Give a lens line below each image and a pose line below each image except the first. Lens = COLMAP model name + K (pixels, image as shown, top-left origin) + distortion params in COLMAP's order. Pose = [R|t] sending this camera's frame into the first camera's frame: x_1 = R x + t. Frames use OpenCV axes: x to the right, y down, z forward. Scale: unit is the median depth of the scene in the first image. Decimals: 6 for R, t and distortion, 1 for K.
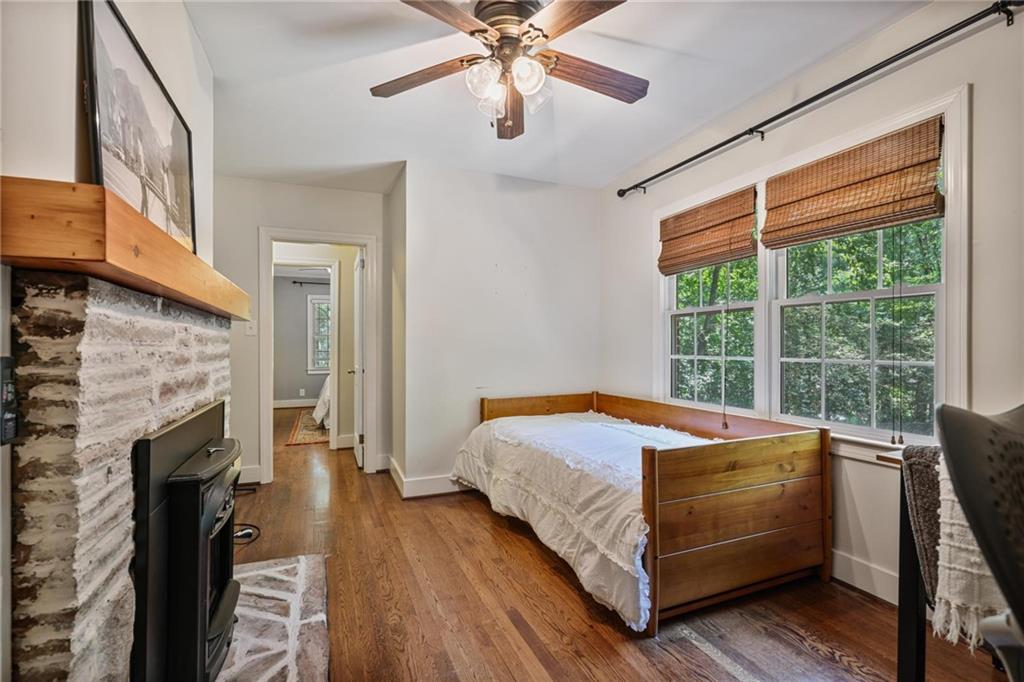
lens RADIAL K [[453.2, 0, 511.5], [0, 453.2, 347.4], [0, 0, 1]] dist [0.000781, -0.000045]
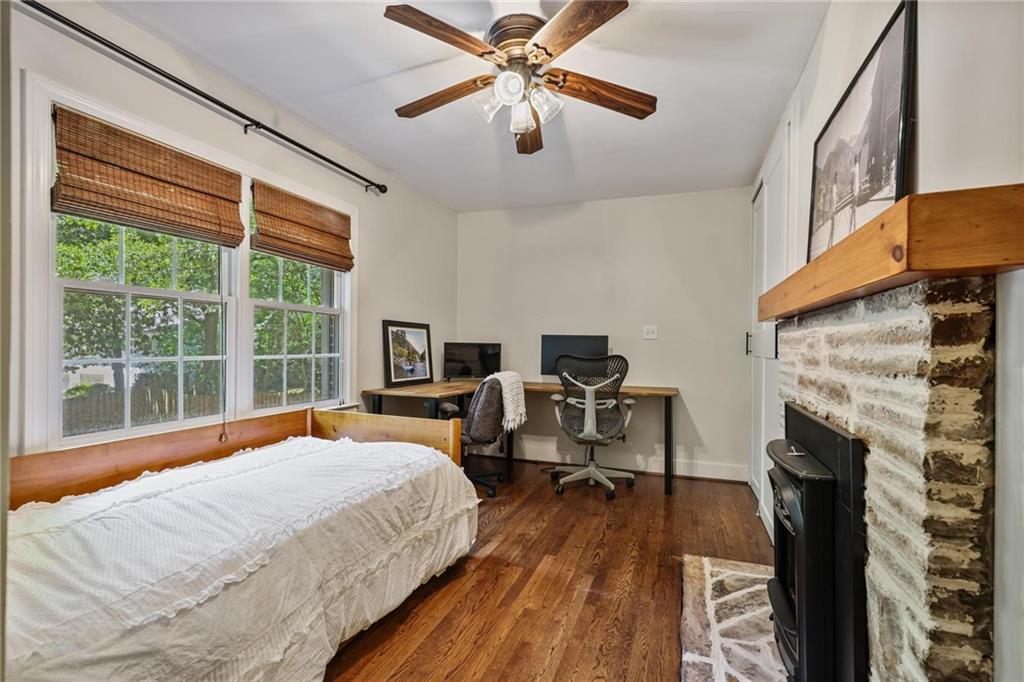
lens RADIAL K [[453.2, 0, 510.8], [0, 453.2, 341.2], [0, 0, 1]] dist [0.000781, -0.000045]
pose [[-0.716288, -0.000608, 0.697805, -0.770216], [-0.006093, 0.999967, -0.005383, -0.008001], [-0.697778, -0.008107, -0.716268, 1.834370]]
